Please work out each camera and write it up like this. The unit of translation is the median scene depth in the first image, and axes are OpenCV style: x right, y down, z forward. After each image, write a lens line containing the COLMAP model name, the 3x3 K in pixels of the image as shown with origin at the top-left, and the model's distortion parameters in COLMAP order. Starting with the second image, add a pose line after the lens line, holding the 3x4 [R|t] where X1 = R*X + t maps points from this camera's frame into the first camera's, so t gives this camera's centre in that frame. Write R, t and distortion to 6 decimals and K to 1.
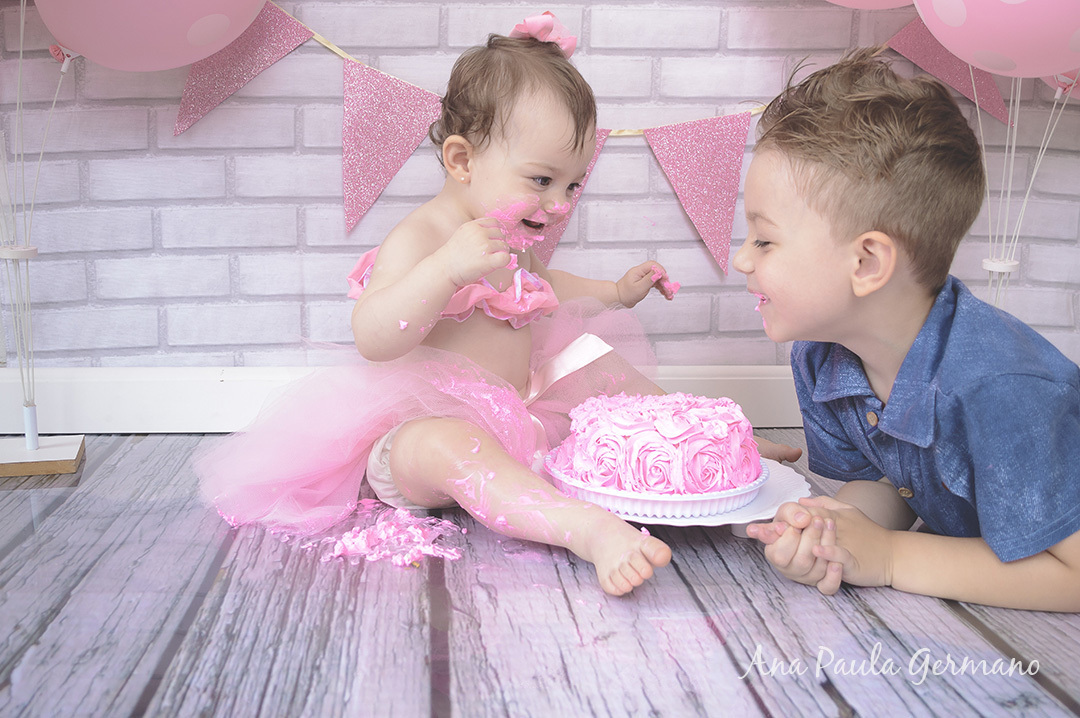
lens RADIAL K [[1061.2, 0, 540.1], [0, 1061.2, 366.5], [0, 0, 1]] dist [-0.078542, 0.006990]
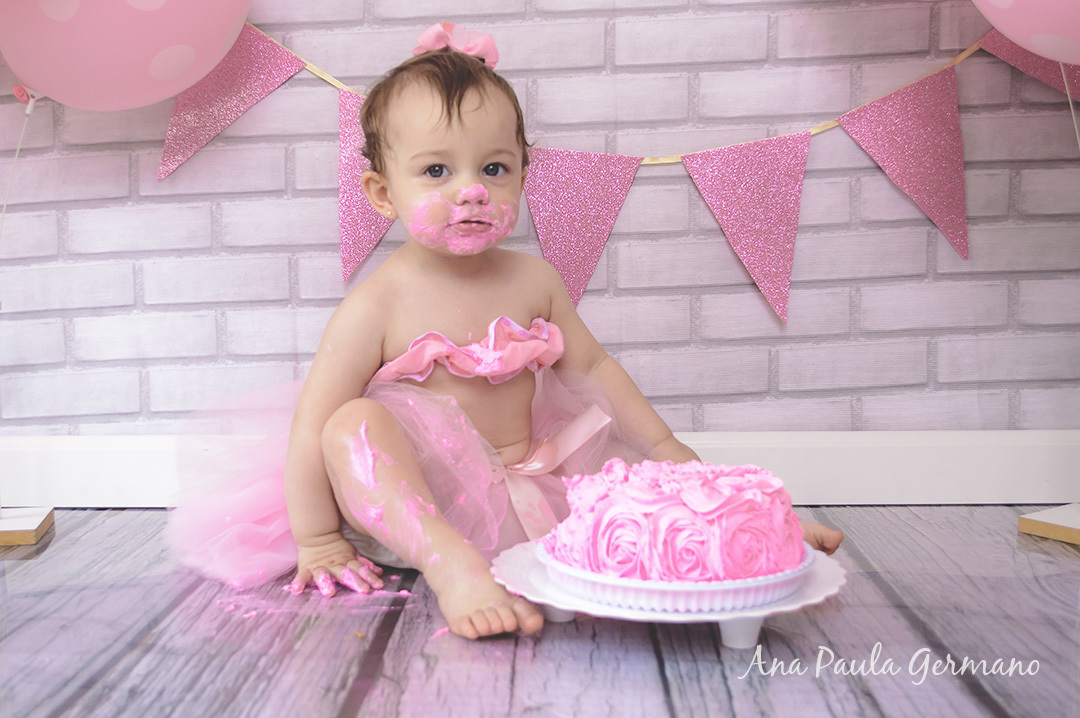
lens RADIAL K [[1292.4, 0, 498.1], [0, 1292.4, 388.6], [0, 0, 1]] dist [-0.063542, 0.000836]
pose [[0.987554, -0.013037, -0.156738, 0.168175], [0.002196, 0.997604, -0.069143, 0.054667], [0.157264, 0.067938, 0.985217, -0.067698]]
